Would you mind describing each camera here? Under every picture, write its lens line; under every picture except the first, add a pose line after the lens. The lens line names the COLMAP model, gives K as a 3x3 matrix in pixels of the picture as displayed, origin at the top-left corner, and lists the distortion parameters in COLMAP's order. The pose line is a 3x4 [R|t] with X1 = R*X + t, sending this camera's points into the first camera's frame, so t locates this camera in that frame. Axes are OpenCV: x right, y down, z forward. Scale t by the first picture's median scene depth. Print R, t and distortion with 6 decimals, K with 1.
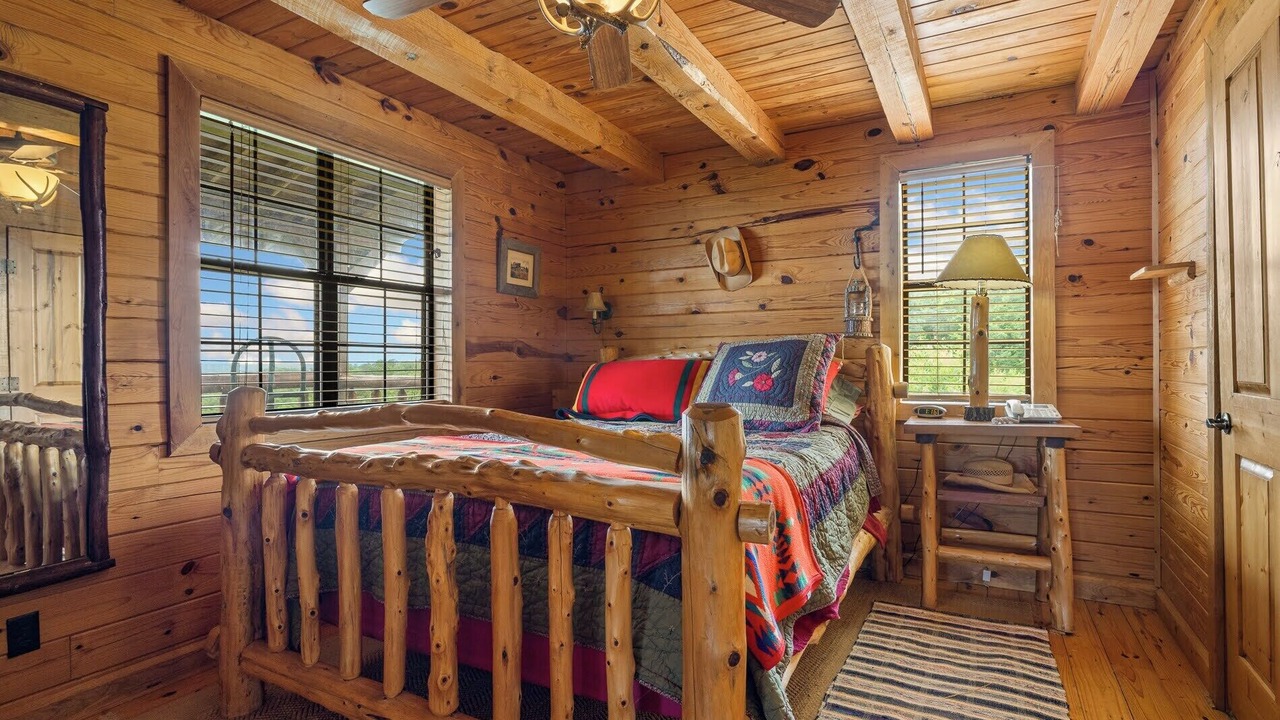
lens RADIAL K [[633.6, 0, 644.0], [0, 633.6, 364.1], [0, 0, 1]] dist [0.000325, -0.000708]
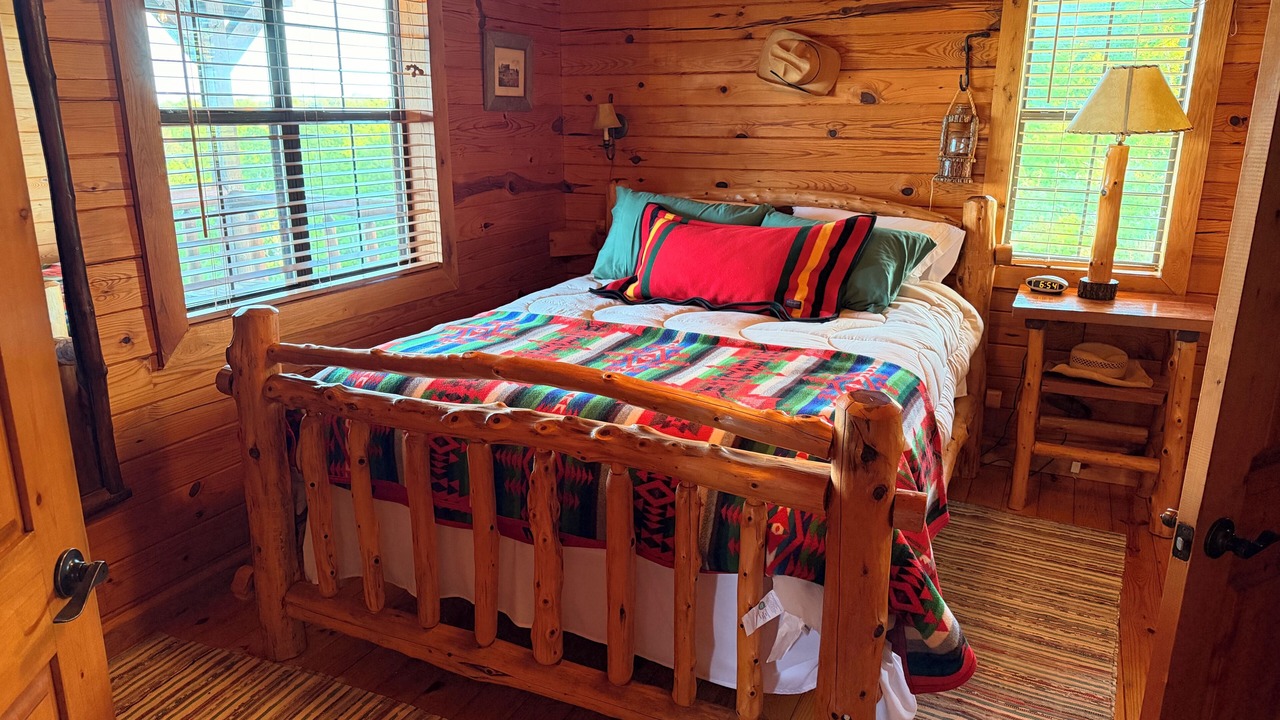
lens RADIAL K [[859.5, 0, 634.6], [0, 859.5, 359.6], [0, 0, 1]] dist [-0.009387, -0.021354]
pose [[0.999615, 0.003375, 0.027528, -0.088791], [-0.010273, 0.967028, 0.254463, -0.097388], [-0.025761, -0.254648, 0.966691, -0.069830]]
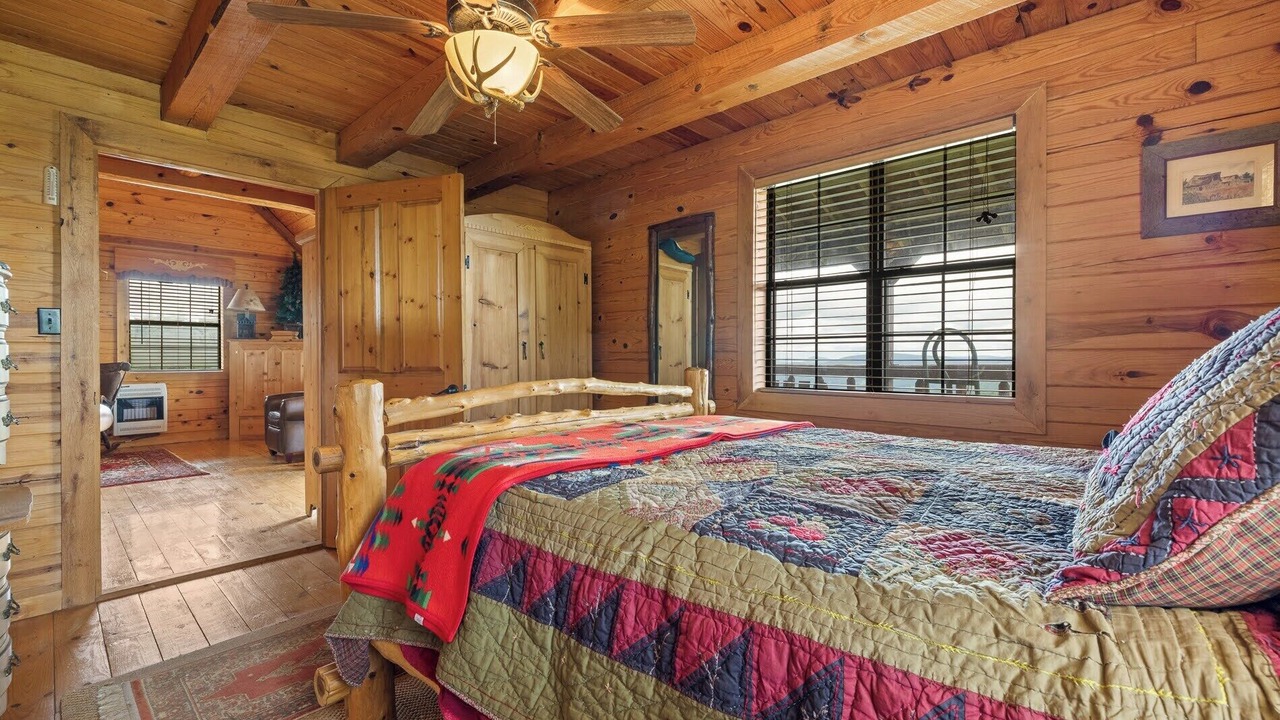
lens RADIAL K [[525.5, 0, 641.7], [0, 525.5, 360.8], [0, 0, 1]] dist [-0.001151, -0.000263]
pose [[-0.217926, 0.016136, -0.975832, 0.435947], [0.003447, 0.999870, 0.015764, -0.002119], [0.975959, 0.000071, -0.217953, 0.712429]]
